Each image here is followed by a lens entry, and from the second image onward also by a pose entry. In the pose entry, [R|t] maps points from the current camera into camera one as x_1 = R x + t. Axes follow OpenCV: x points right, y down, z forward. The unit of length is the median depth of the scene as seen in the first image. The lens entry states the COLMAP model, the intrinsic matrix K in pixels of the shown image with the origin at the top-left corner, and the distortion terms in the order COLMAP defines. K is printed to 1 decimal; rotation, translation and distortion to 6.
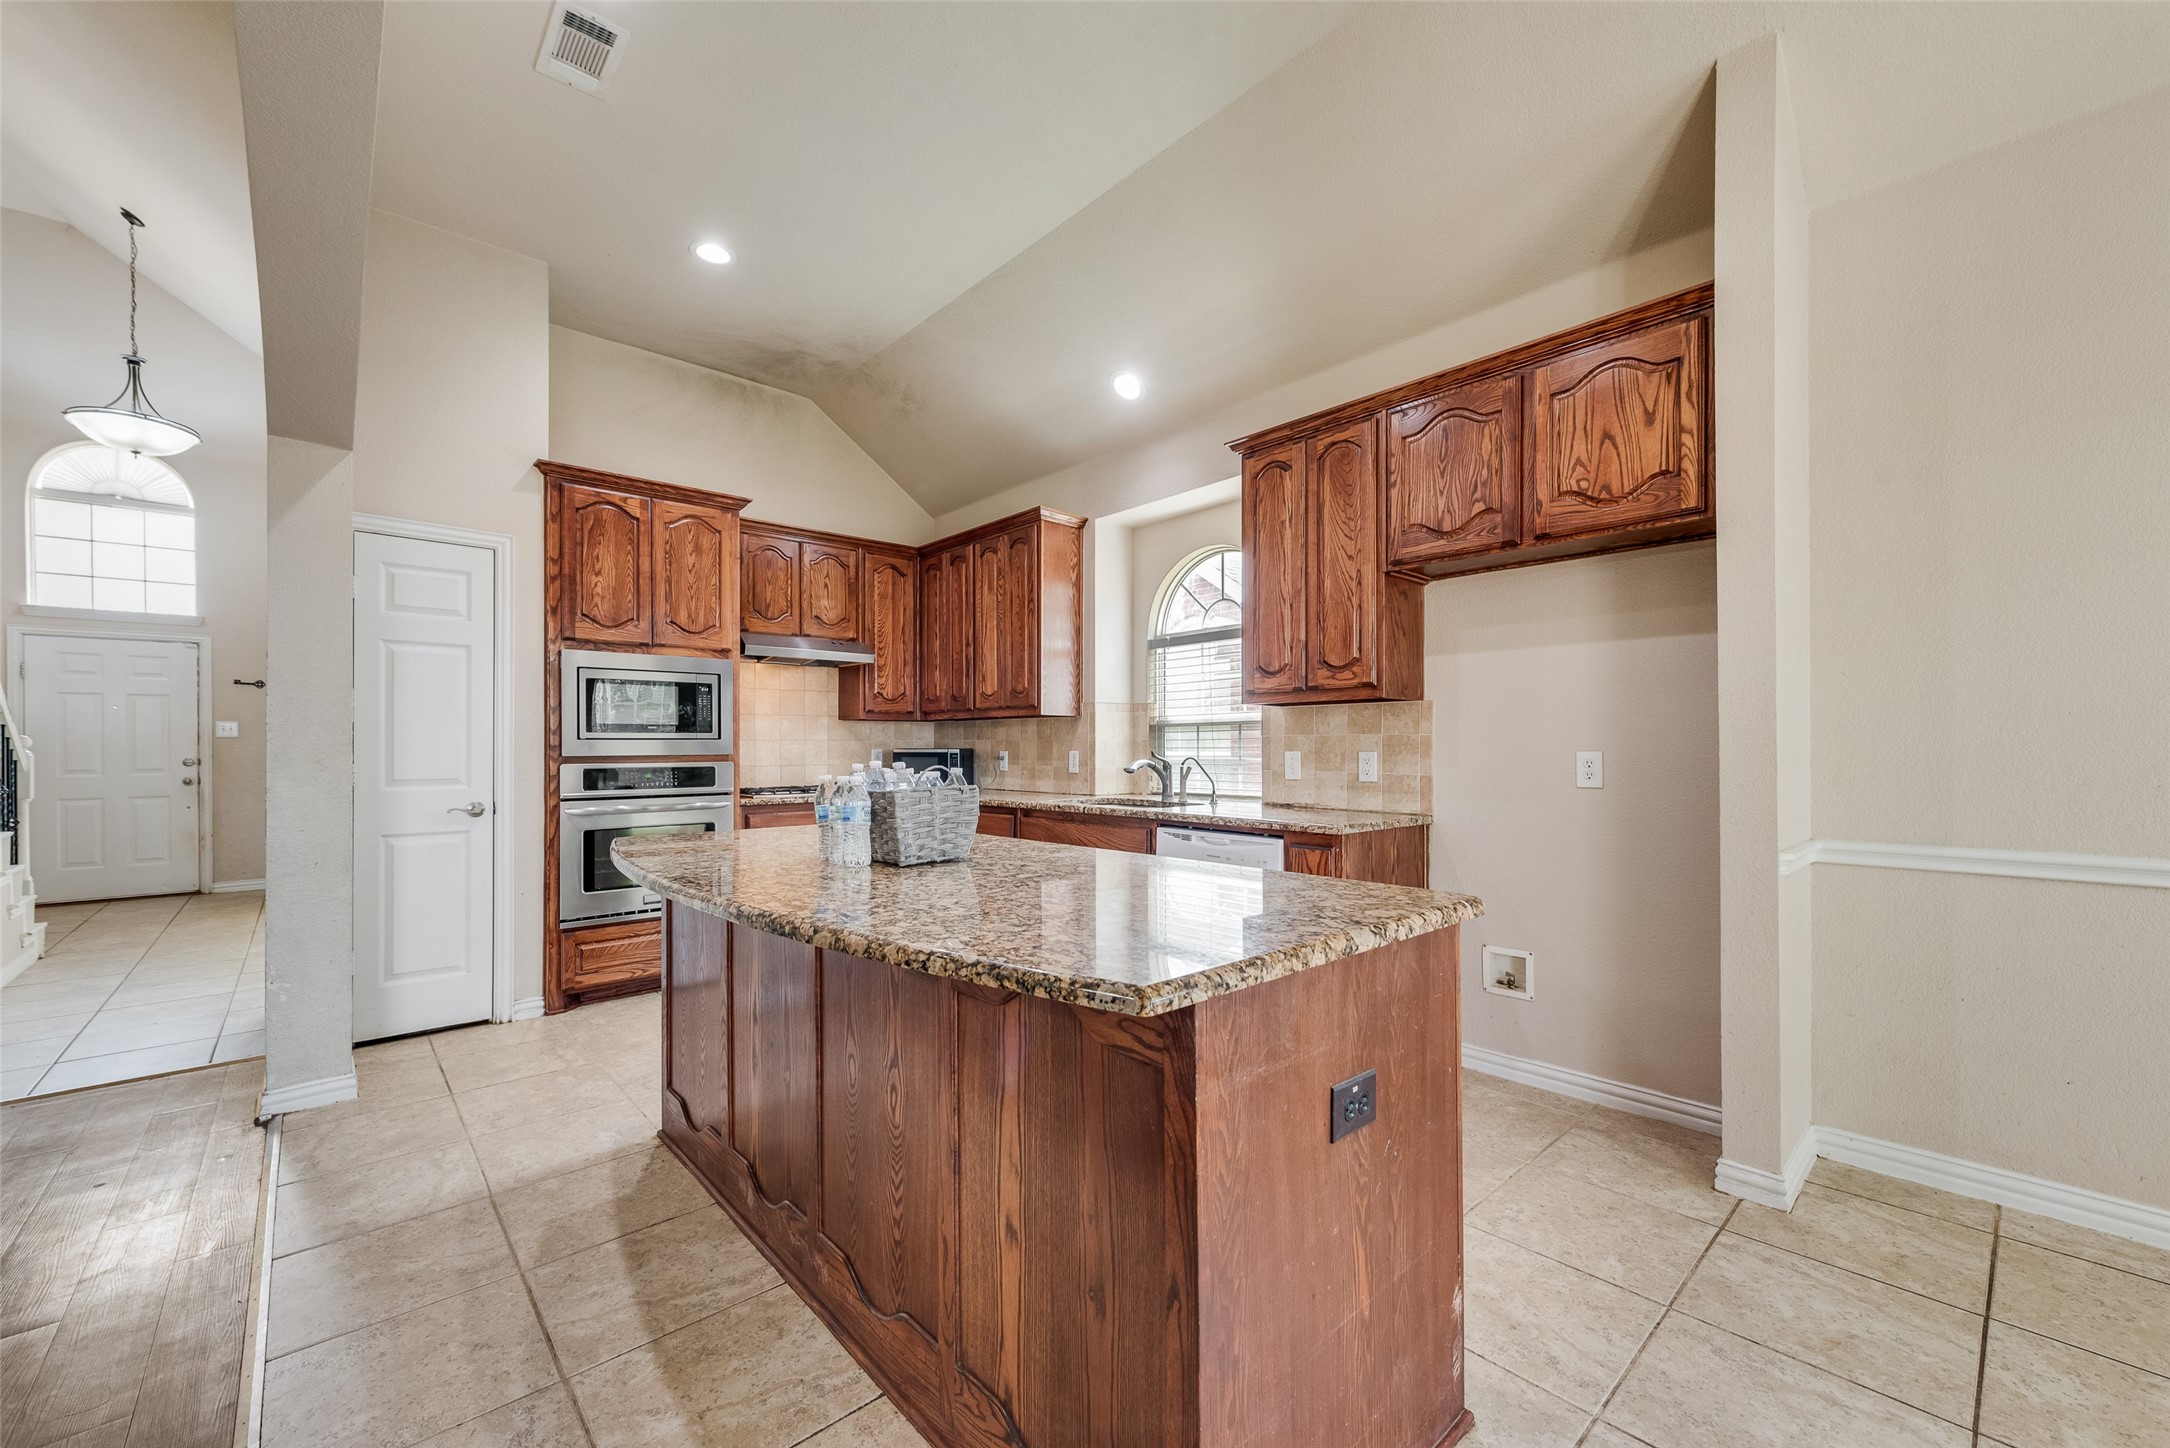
lens RADIAL K [[859.9, 0, 1080.3], [0, 859.9, 740.5], [0, 0, 1]] dist [0.014359, -0.001276]
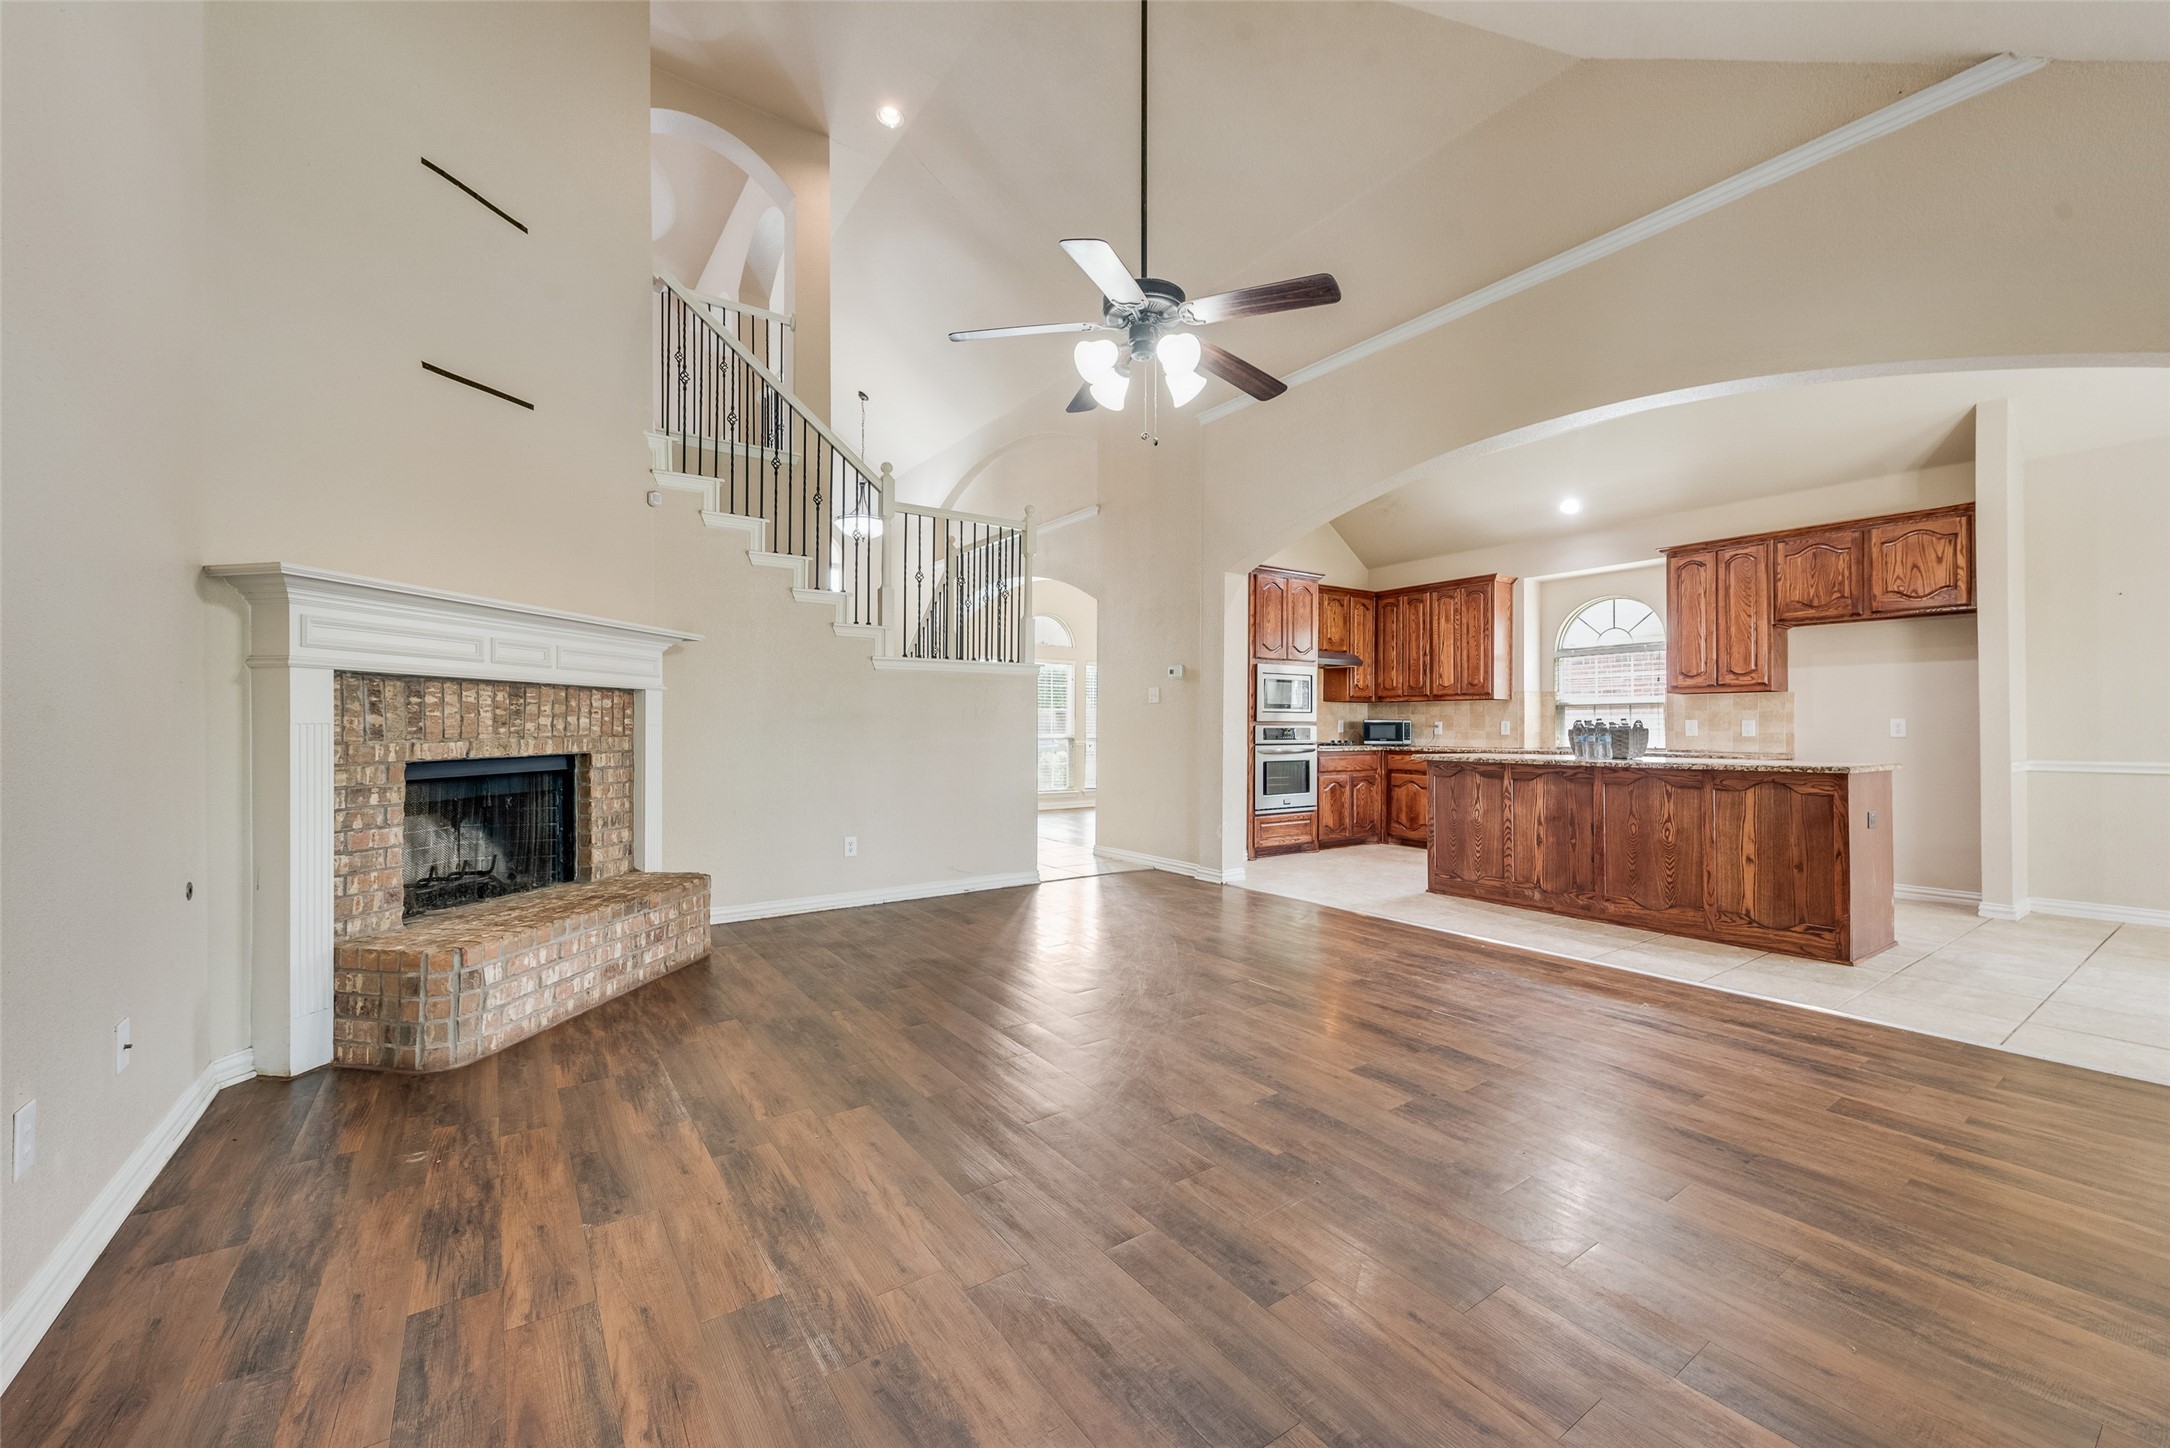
lens RADIAL K [[859.9, 0, 1086.7], [0, 859.9, 712.2], [0, 0, 1]] dist [0.014359, -0.001276]
pose [[0.993151, 0.004146, -0.116764, -0.859537], [-0.005554, 0.999916, -0.011739, 0.026820], [0.116706, 0.012307, 0.993090, -0.999239]]
